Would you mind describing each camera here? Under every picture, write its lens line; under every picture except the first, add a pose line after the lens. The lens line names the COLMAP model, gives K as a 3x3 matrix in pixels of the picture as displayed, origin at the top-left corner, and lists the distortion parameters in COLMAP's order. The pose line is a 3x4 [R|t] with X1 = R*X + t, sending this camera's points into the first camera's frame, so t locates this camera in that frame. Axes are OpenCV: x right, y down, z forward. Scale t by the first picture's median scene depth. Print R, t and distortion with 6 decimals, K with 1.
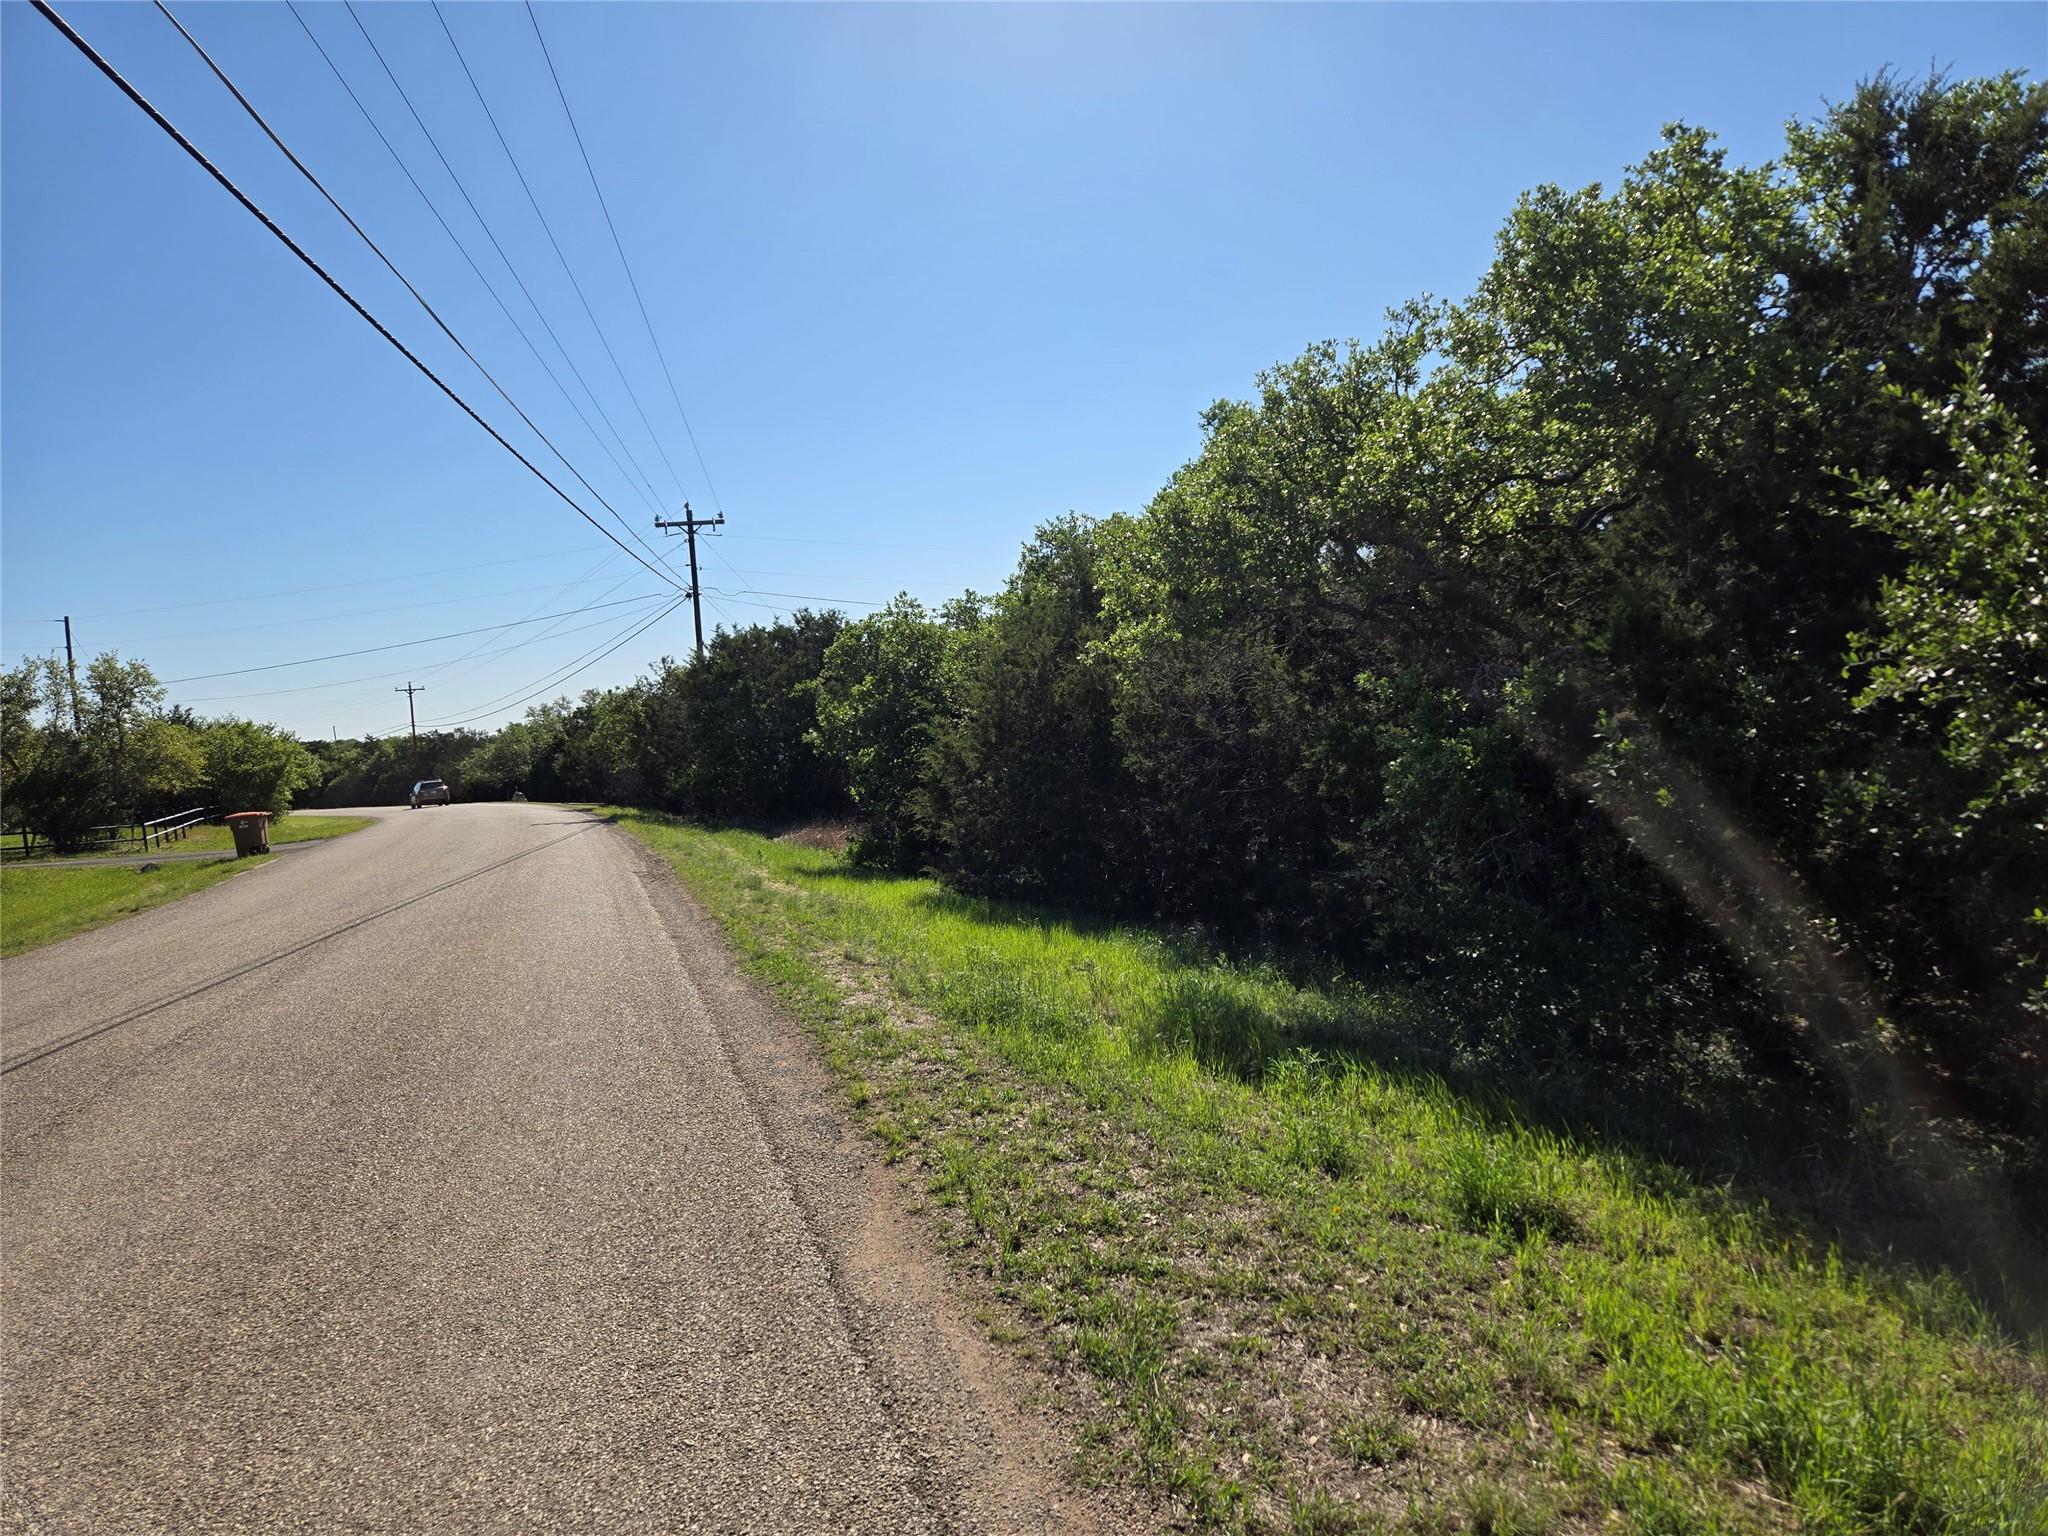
lens RADIAL K [[1421.0, 0, 1023.8], [0, 1421.0, 780.9], [0, 0, 1]] dist [0.067482, -0.050983]
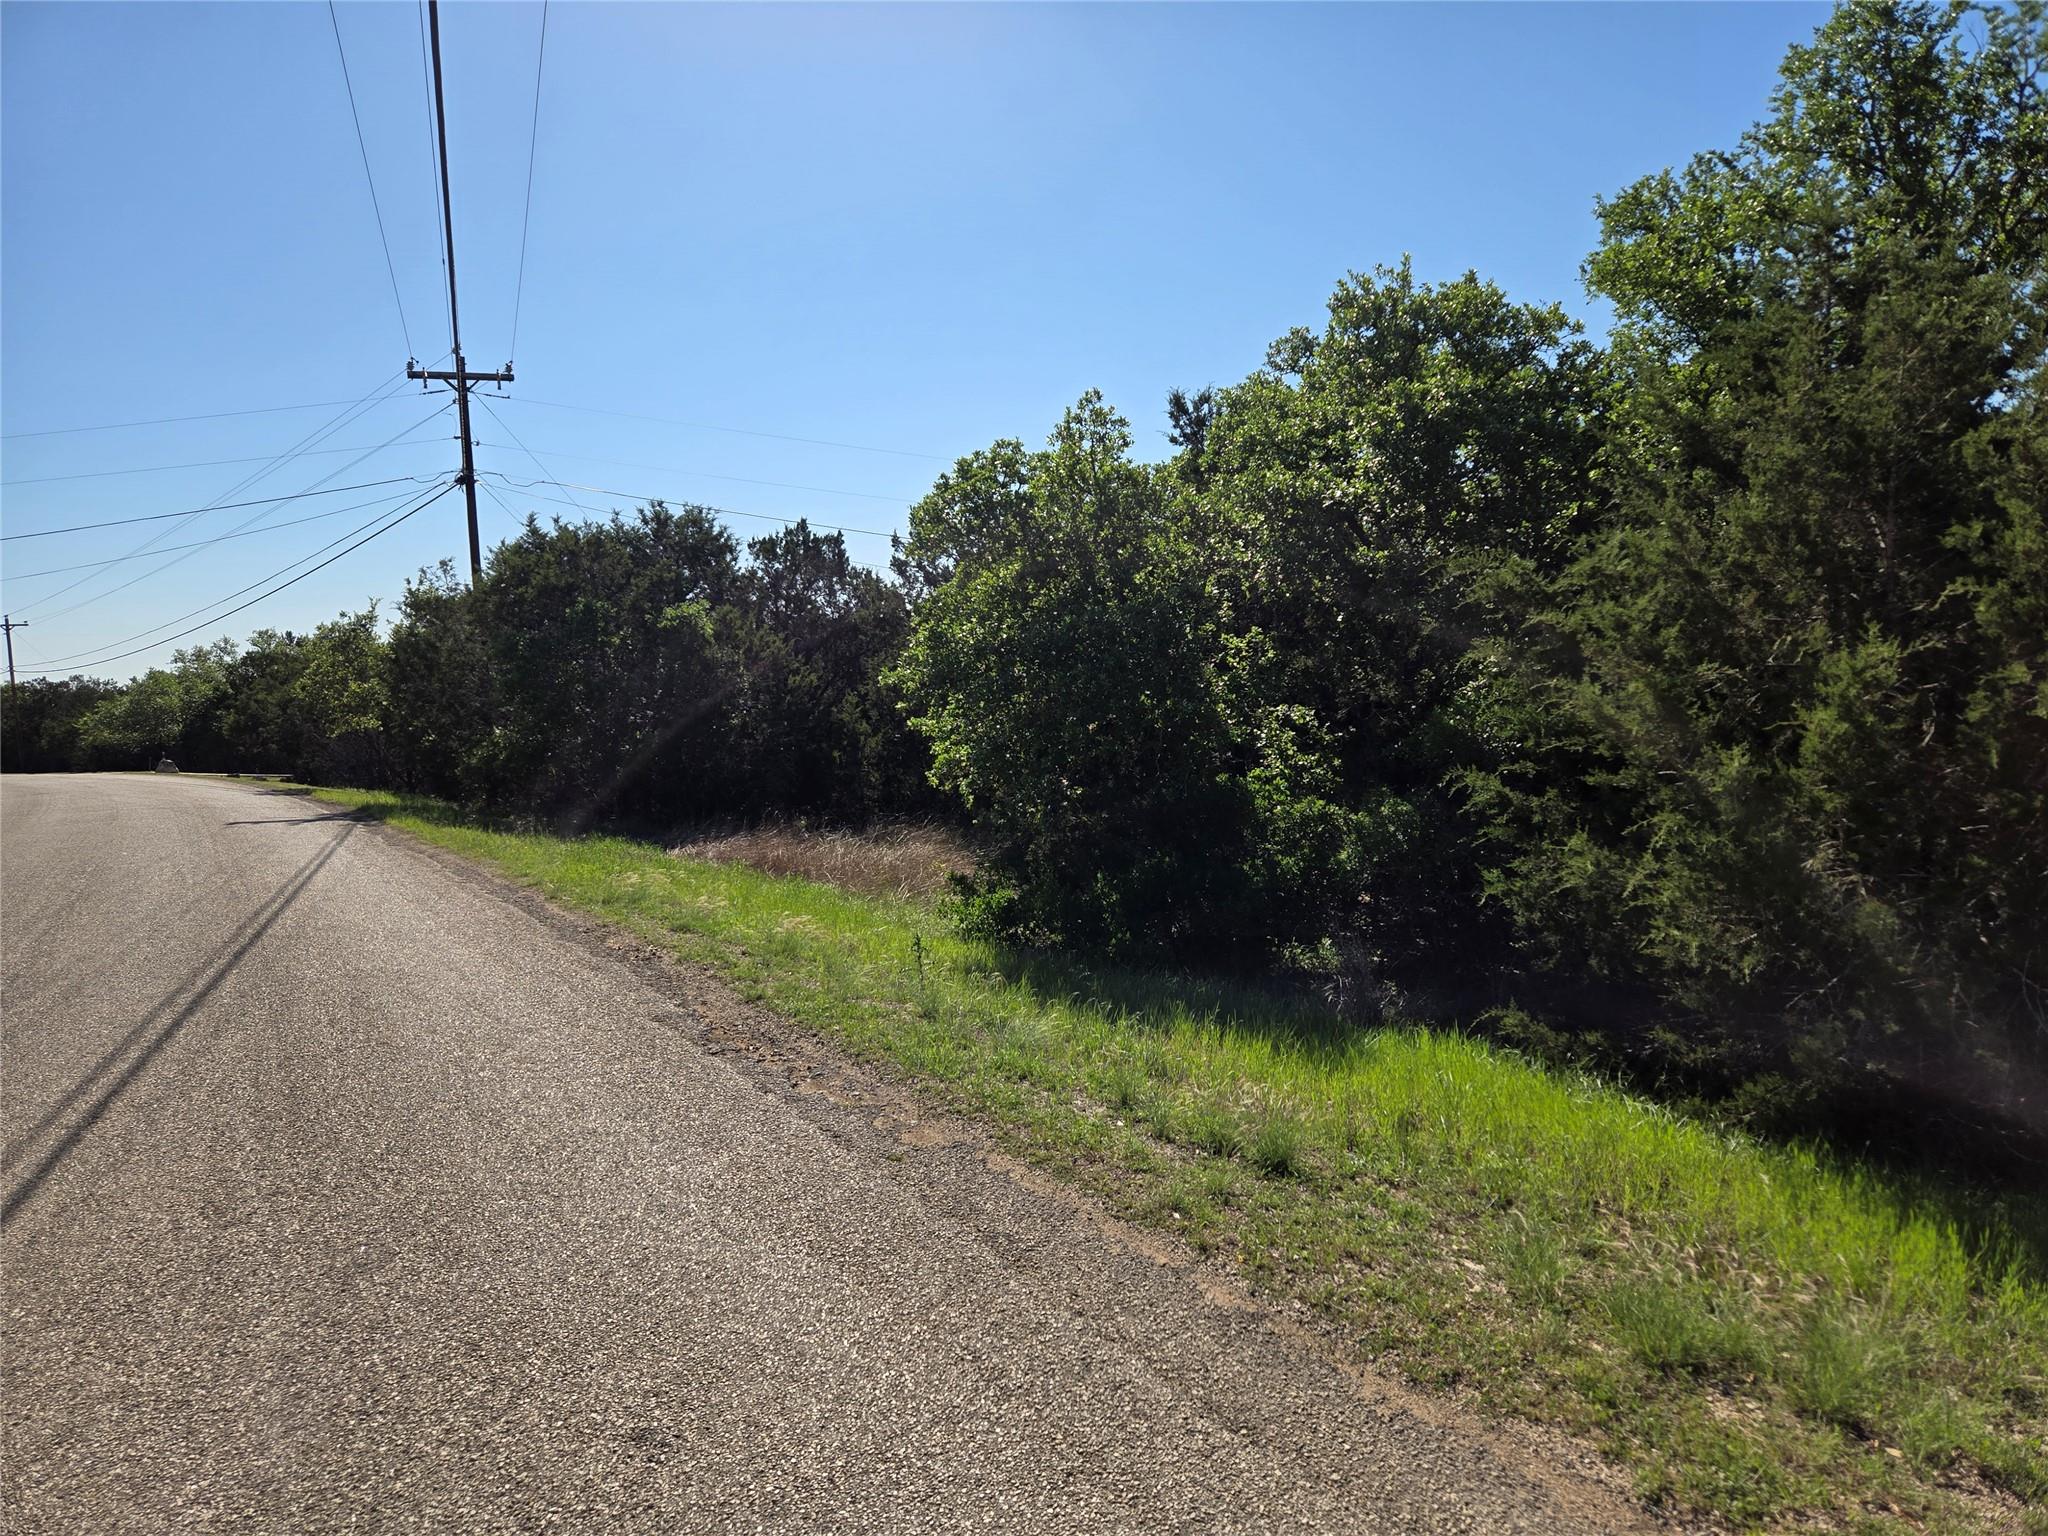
lens RADIAL K [[1421.0, 0, 1023.8], [0, 1421.0, 780.9], [0, 0, 1]] dist [0.067482, -0.050983]
pose [[0.978741, 0.010303, 0.204843, -0.071048], [-0.014374, 0.999727, 0.018400, -0.001595], [-0.204597, -0.020953, 0.978622, 0.171874]]
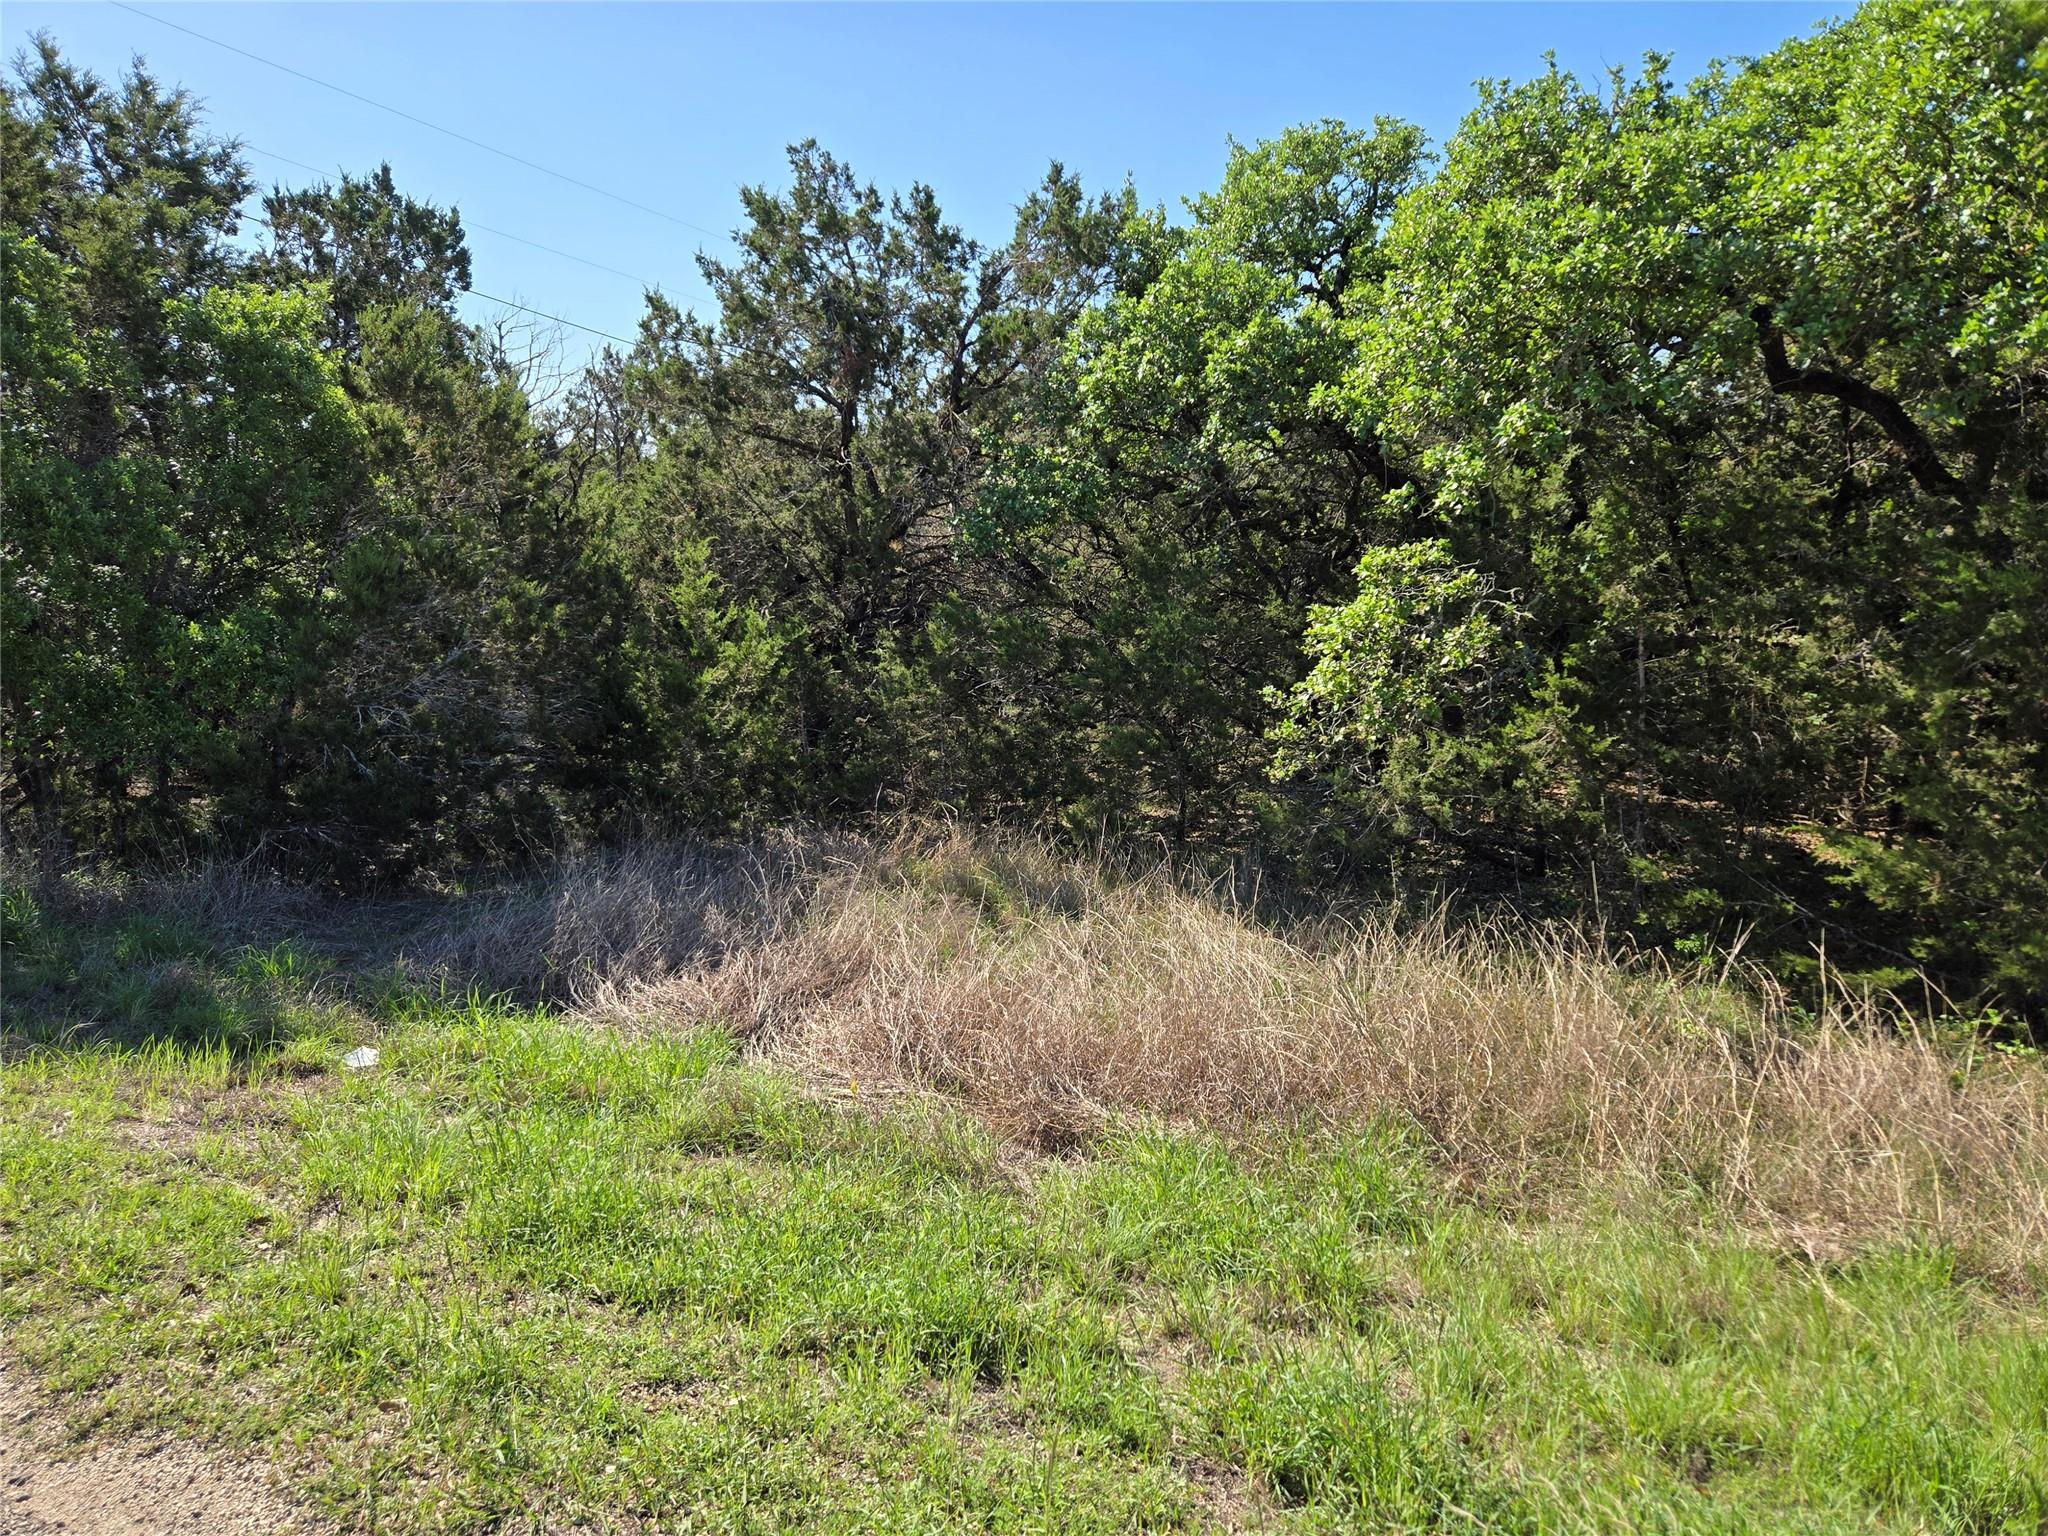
lens RADIAL K [[1421.0, 0, 1023.8], [0, 1421.0, 780.9], [0, 0, 1]] dist [0.067482, -0.050983]
pose [[0.744073, -0.048228, 0.666355, -0.119274], [-0.014725, 0.995965, 0.088526, -0.004085], [-0.667936, -0.075682, 0.740361, 0.373827]]
